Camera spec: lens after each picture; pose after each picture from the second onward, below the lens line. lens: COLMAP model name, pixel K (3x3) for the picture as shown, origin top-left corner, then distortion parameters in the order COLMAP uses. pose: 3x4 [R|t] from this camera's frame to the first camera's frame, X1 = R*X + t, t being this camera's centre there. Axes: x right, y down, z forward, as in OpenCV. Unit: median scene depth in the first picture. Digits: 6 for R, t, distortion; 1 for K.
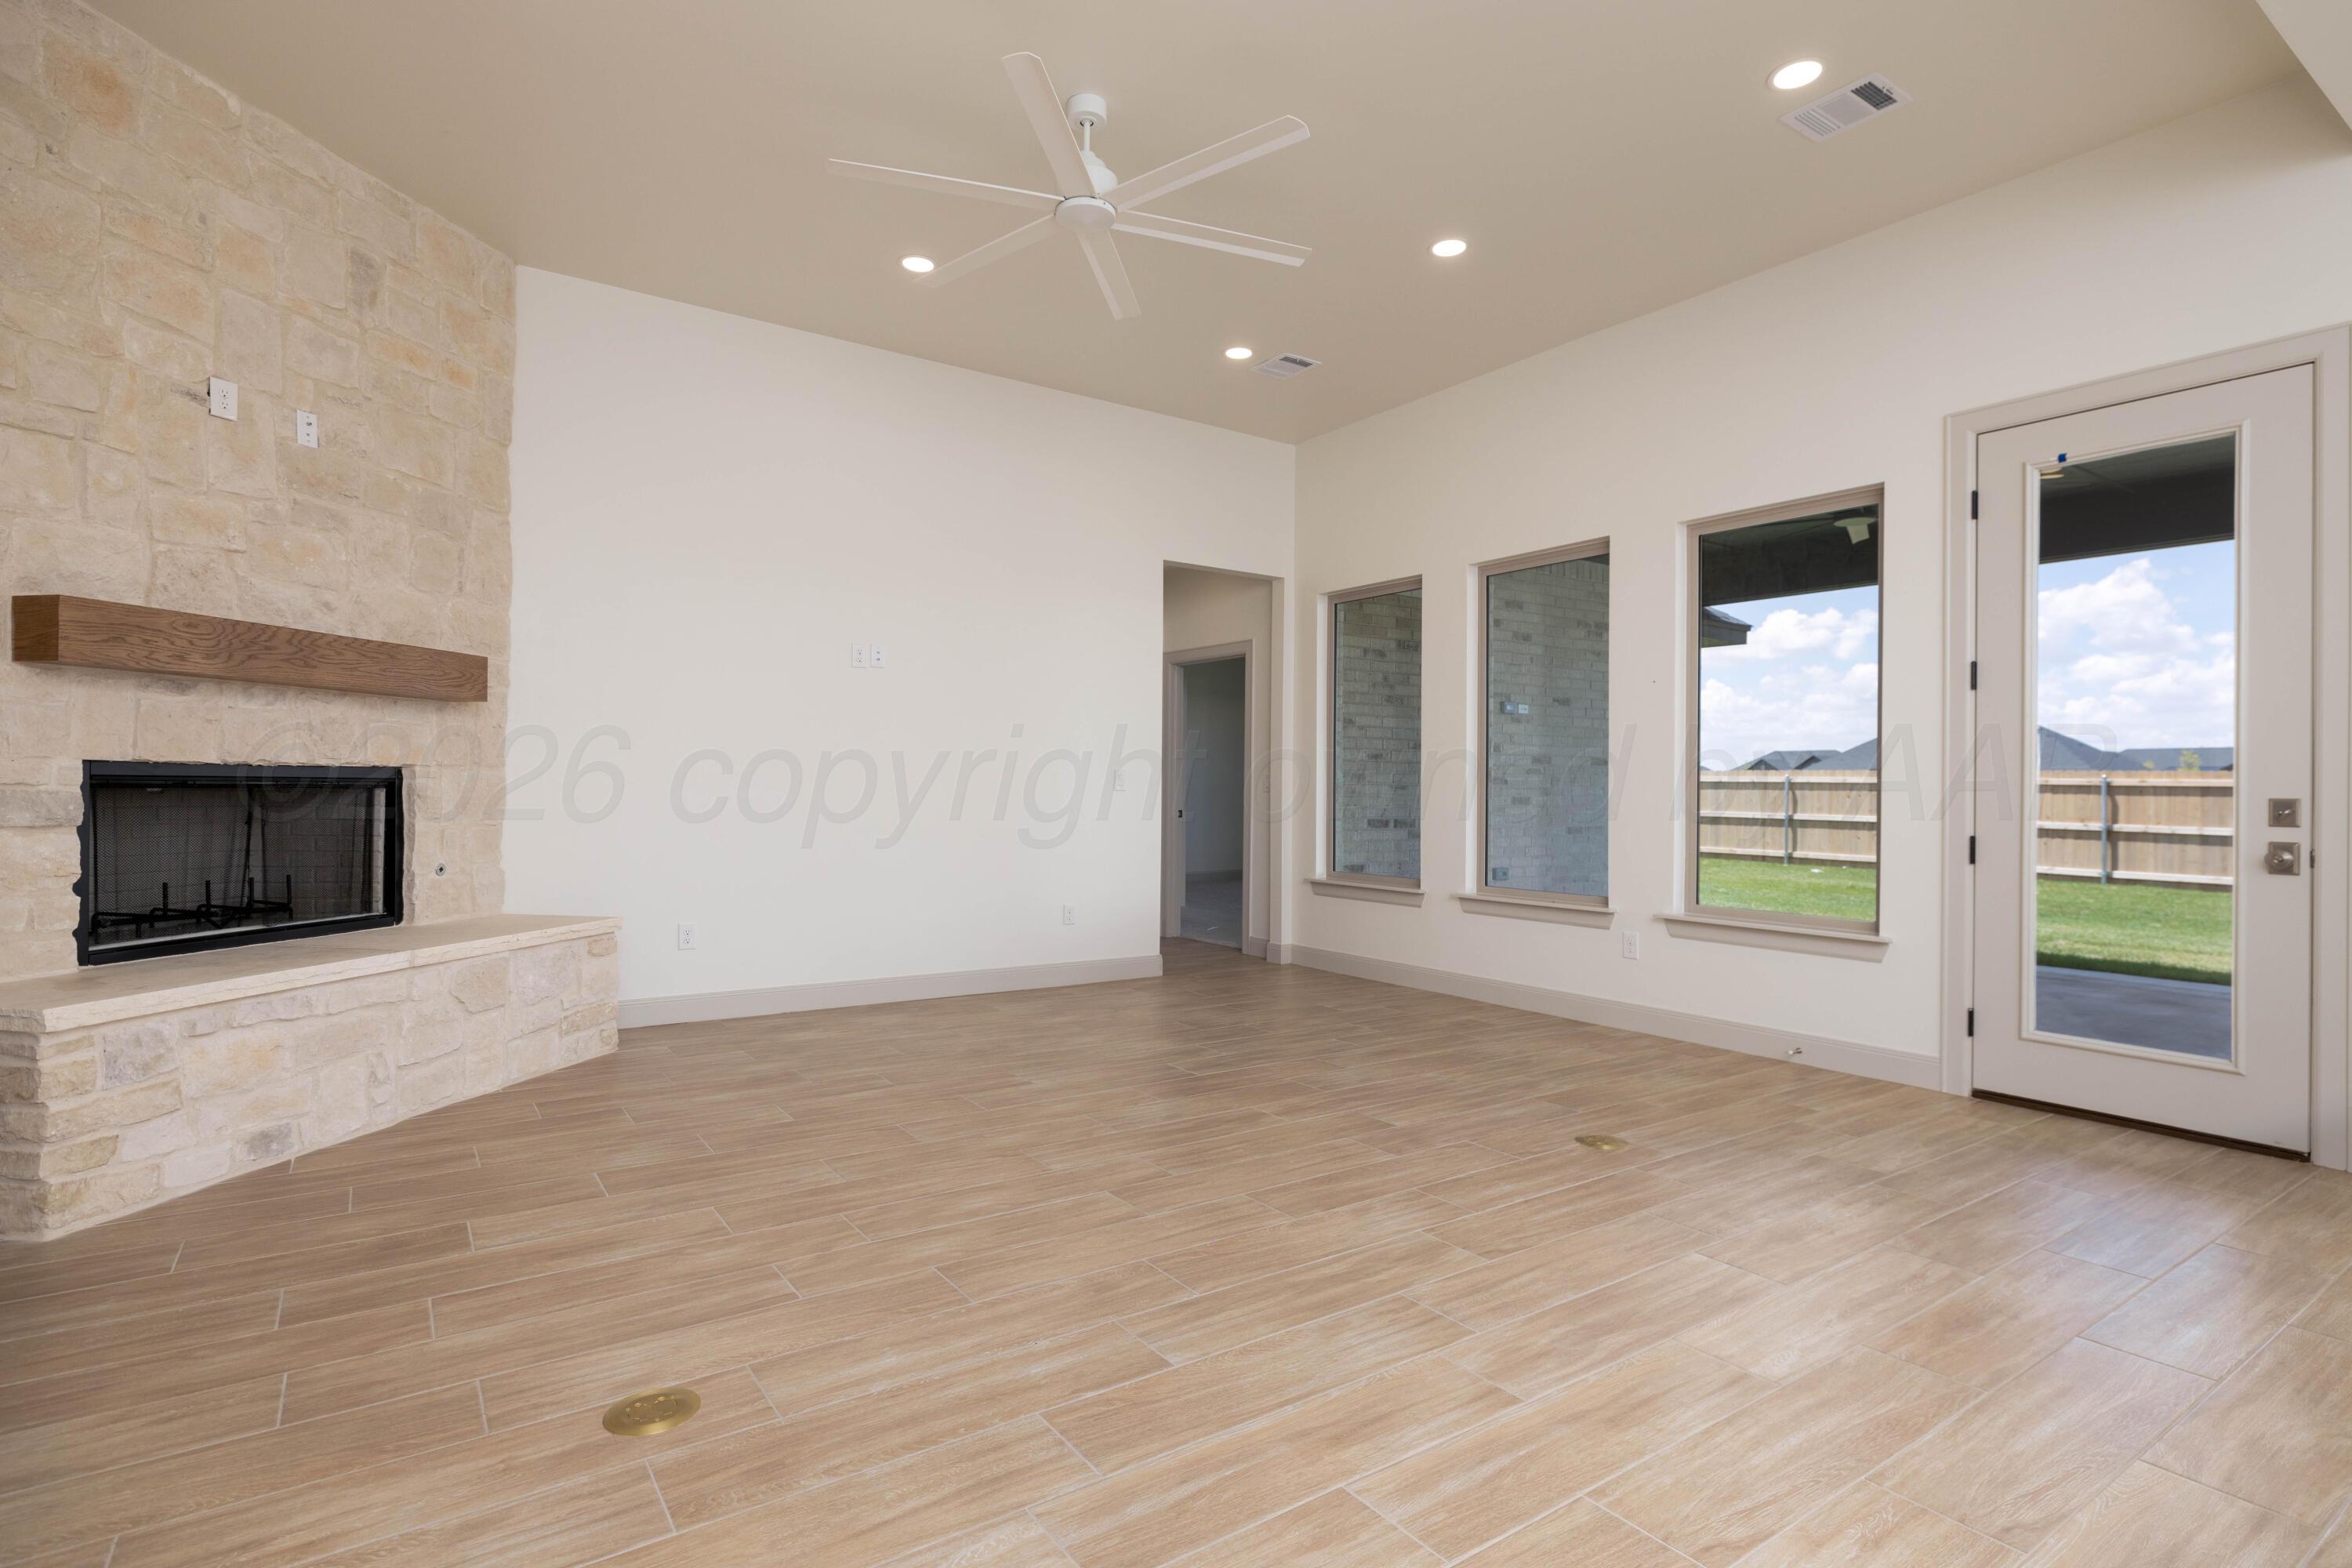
lens RADIAL K [[1198.2, 0, 1167.1], [0, 1198.2, 781.4], [0, 0, 1]] dist [-0.005966, 0.001088]
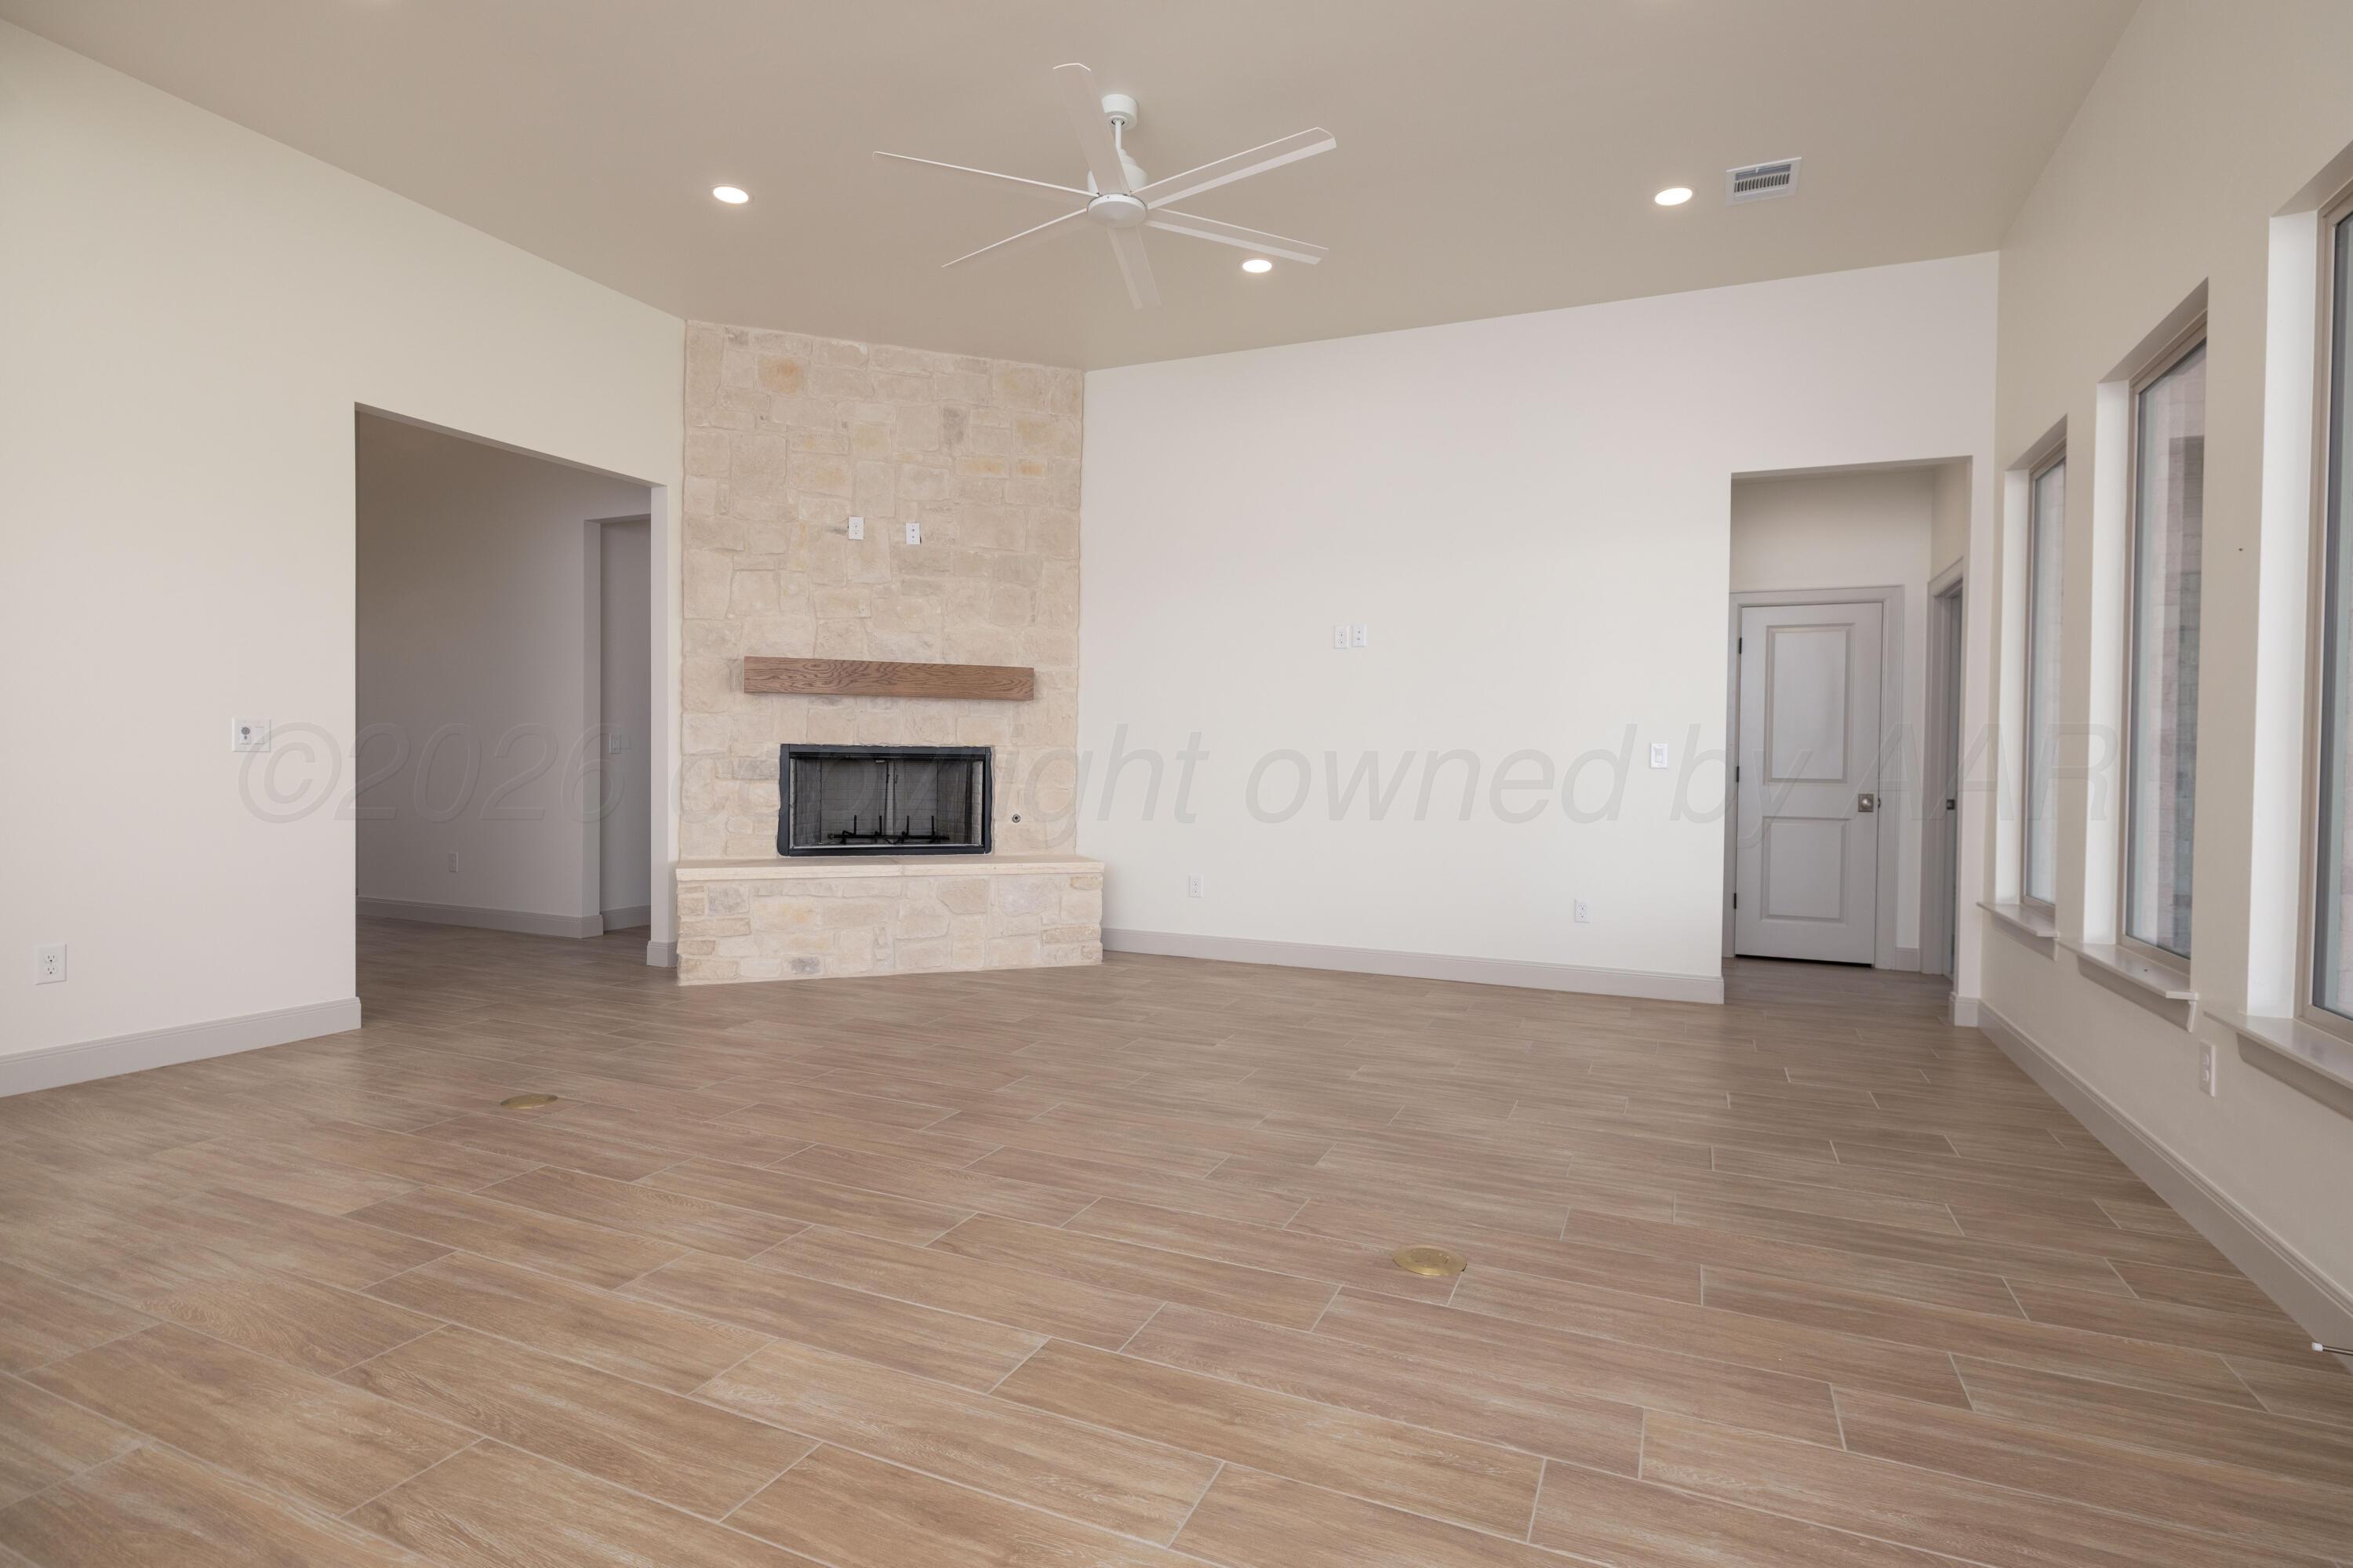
lens RADIAL K [[1216.5, 0, 1166.3], [0, 1216.5, 785.4], [0, 0, 1]] dist [-0.003901, -0.000833]
pose [[0.498189, 0.015041, -0.866938, 0.965850], [-0.003043, 0.999874, 0.015598, 0.014210], [0.867063, -0.005132, 0.498172, 0.553517]]
